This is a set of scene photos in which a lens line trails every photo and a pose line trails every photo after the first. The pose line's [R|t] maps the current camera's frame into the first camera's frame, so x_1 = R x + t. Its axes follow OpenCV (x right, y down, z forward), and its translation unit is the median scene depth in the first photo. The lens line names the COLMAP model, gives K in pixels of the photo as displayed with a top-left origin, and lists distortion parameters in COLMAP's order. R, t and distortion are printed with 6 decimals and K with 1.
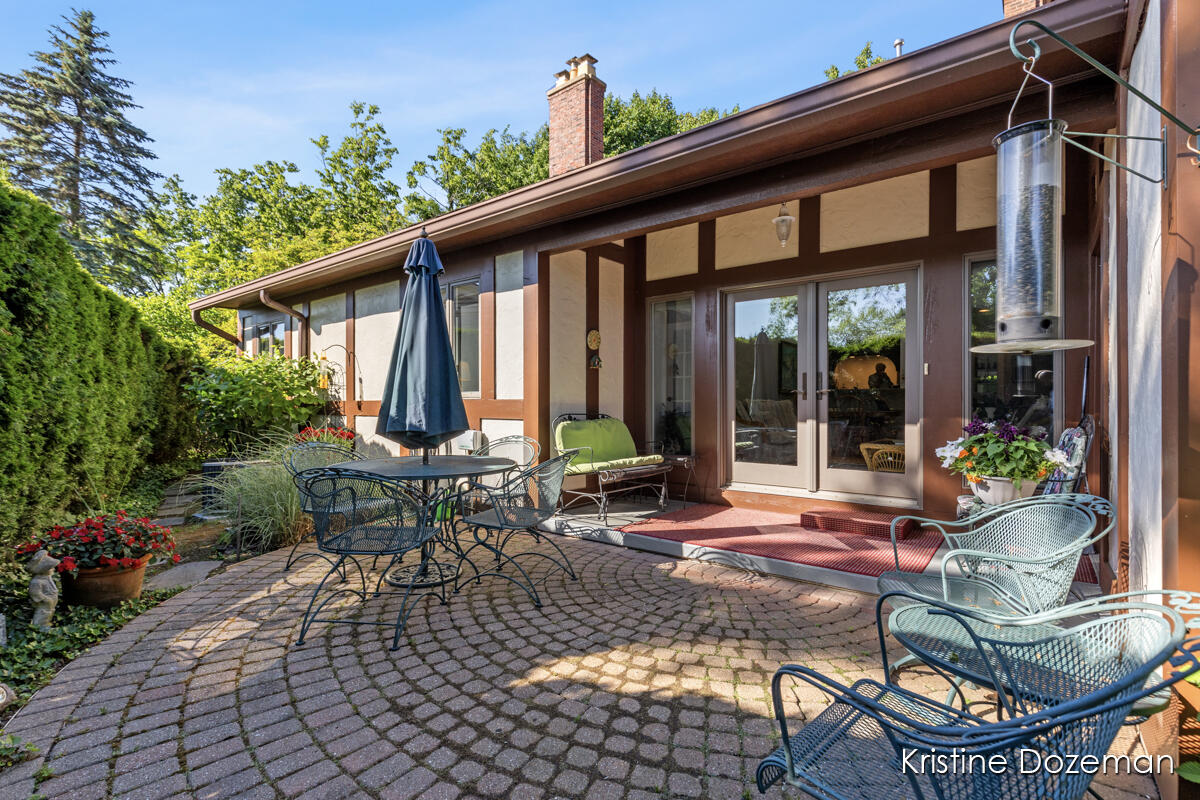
lens RADIAL K [[550.9, 0, 602.7], [0, 550.9, 399.3], [0, 0, 1]] dist [-0.002266, -0.000376]
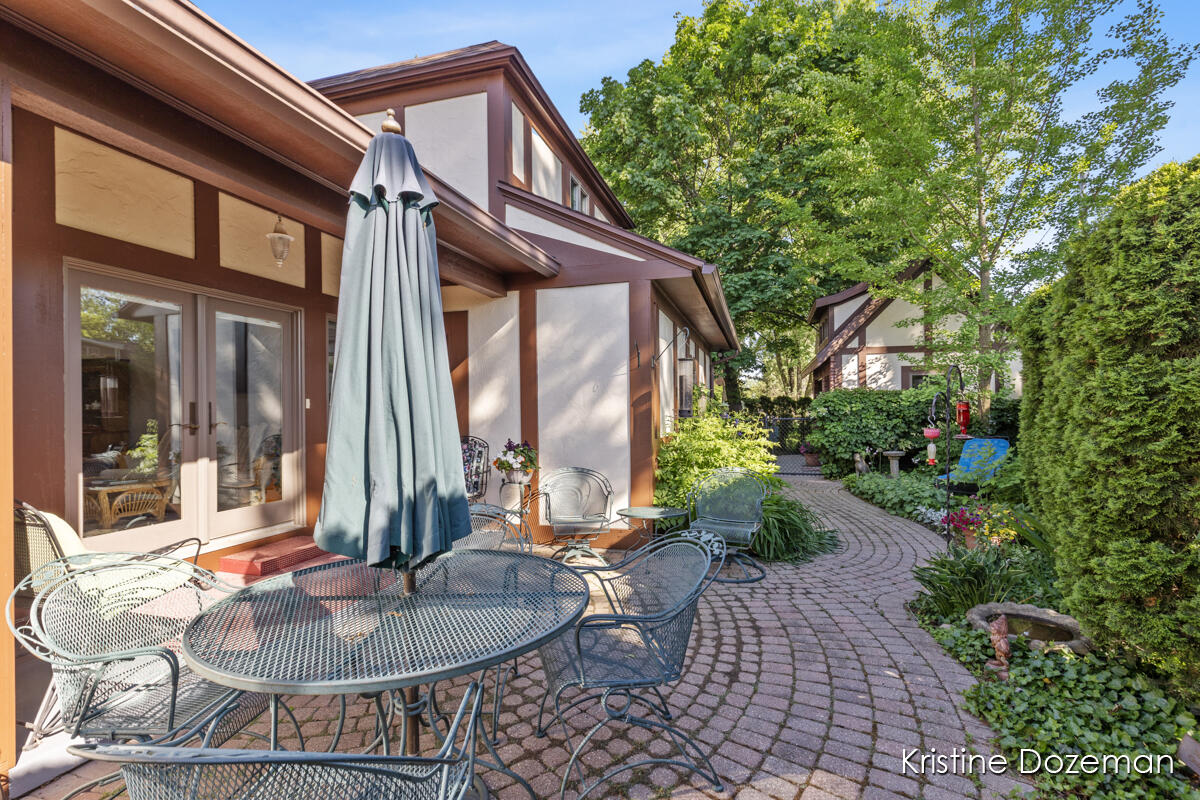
lens RADIAL K [[550.9, 0, 601.4], [0, 550.9, 405.9], [0, 0, 1]] dist [-0.002266, -0.000376]
pose [[-0.367490, 0.001327, 0.930027, -0.855265], [0.004328, 0.999991, 0.000283, -0.056544], [-0.930017, 0.004129, -0.367492, 1.021000]]
